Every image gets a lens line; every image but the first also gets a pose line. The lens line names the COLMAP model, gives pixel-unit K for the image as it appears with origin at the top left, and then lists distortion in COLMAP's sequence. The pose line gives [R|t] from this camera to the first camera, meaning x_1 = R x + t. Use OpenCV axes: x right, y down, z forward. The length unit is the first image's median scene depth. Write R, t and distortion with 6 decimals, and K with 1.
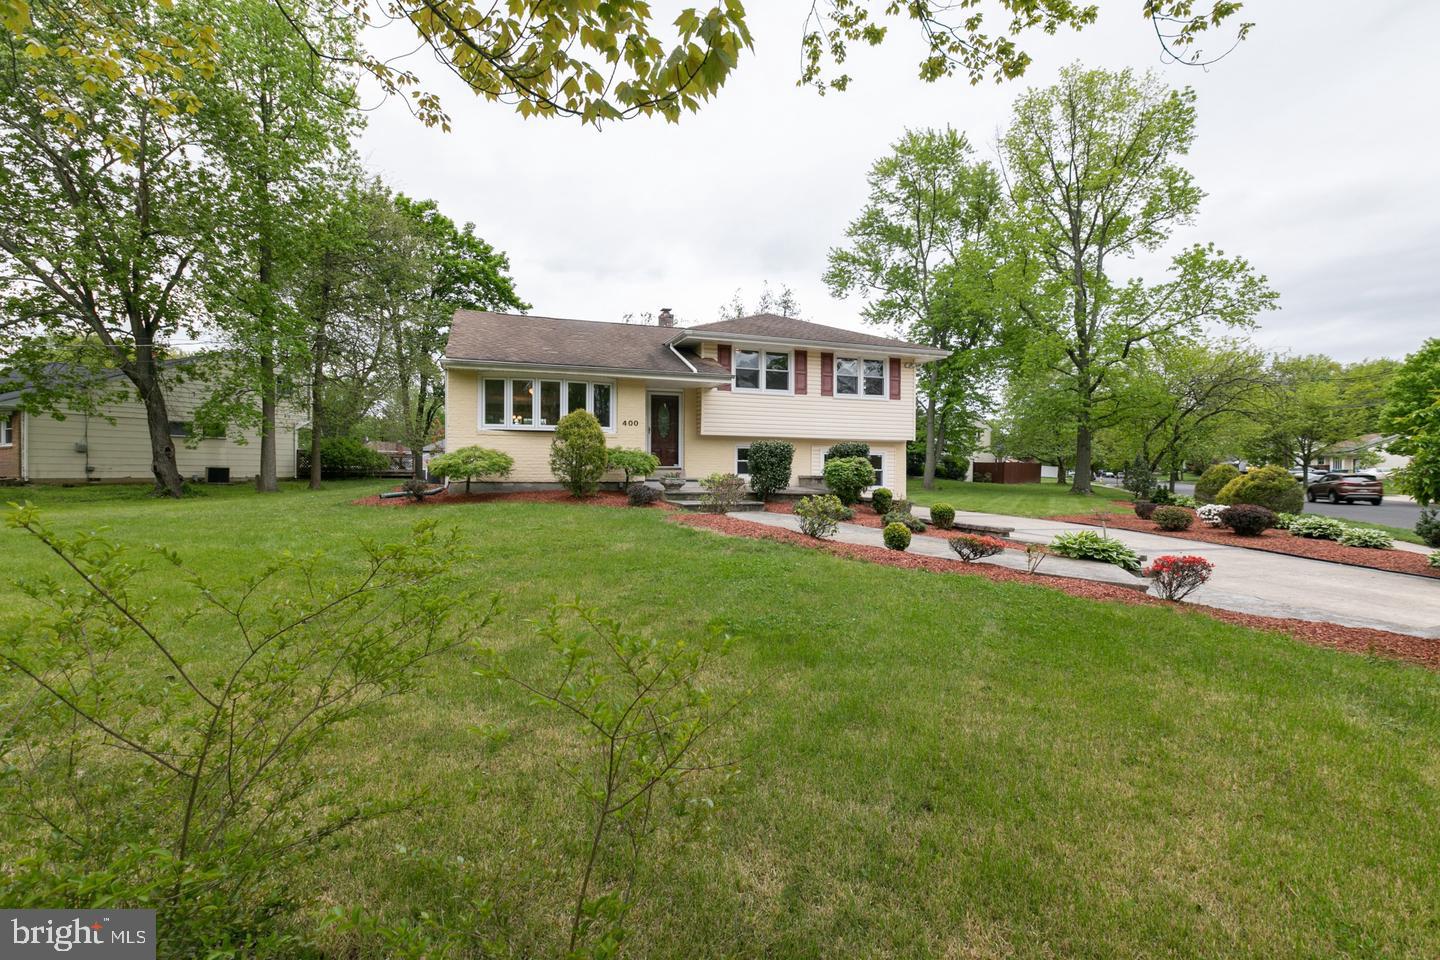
lens RADIAL K [[642.2, 0, 713.1], [0, 642.2, 466.5], [0, 0, 1]] dist [-0.000990, 0.000073]
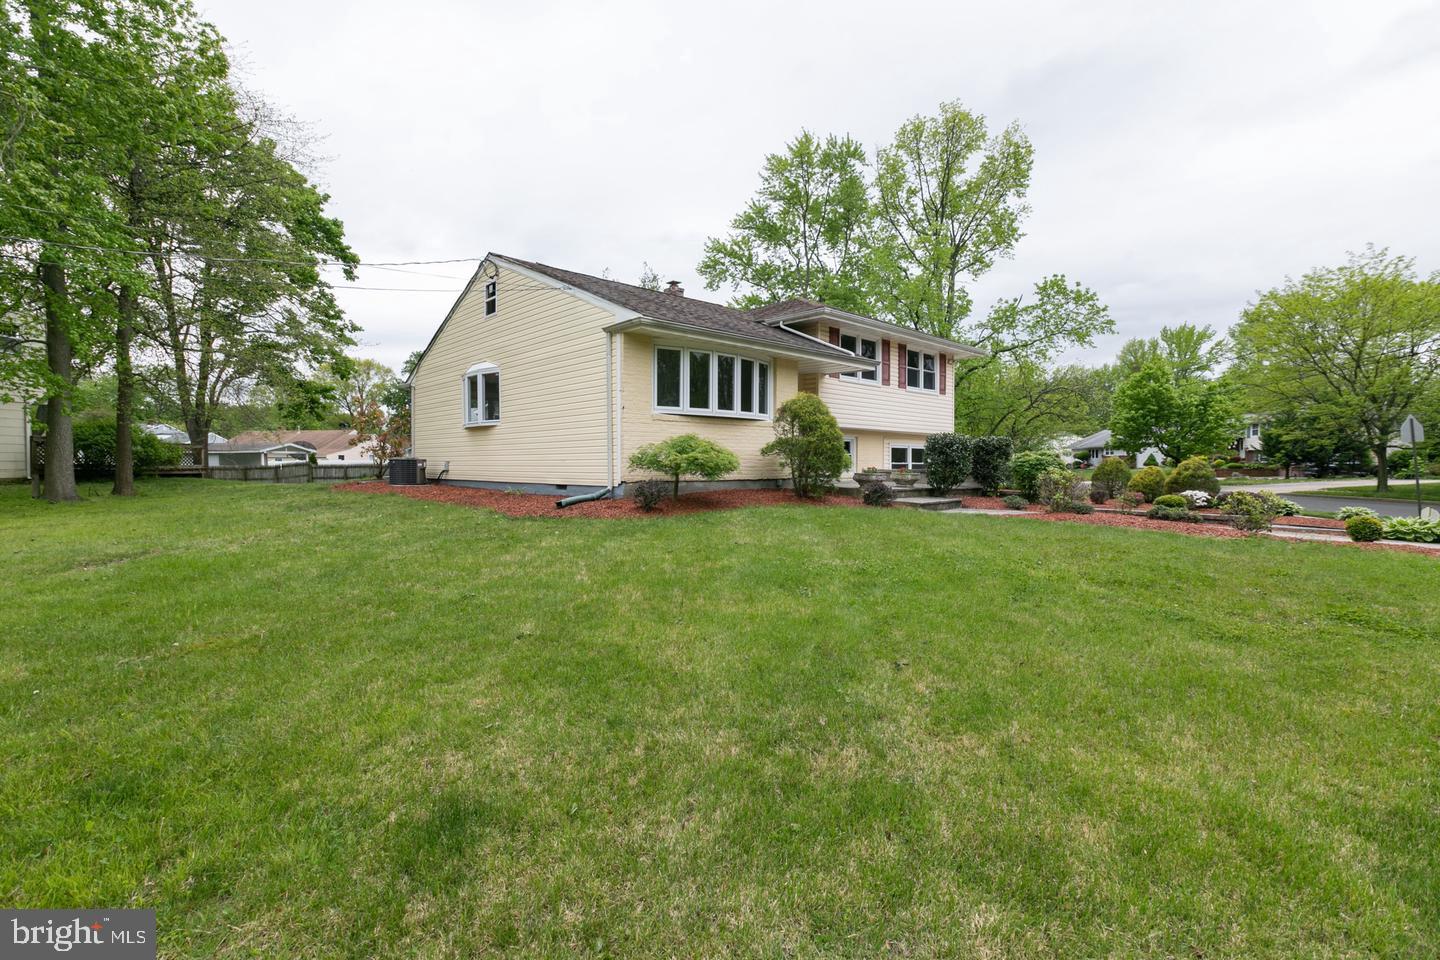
lens RADIAL K [[642.2, 0, 713.1], [0, 642.2, 466.5], [0, 0, 1]] dist [-0.000990, 0.000073]
pose [[0.921006, -0.005899, 0.389505, -0.255578], [0.001503, 0.999932, 0.011591, -0.001245], [-0.389547, -0.010090, 0.920952, 0.114345]]
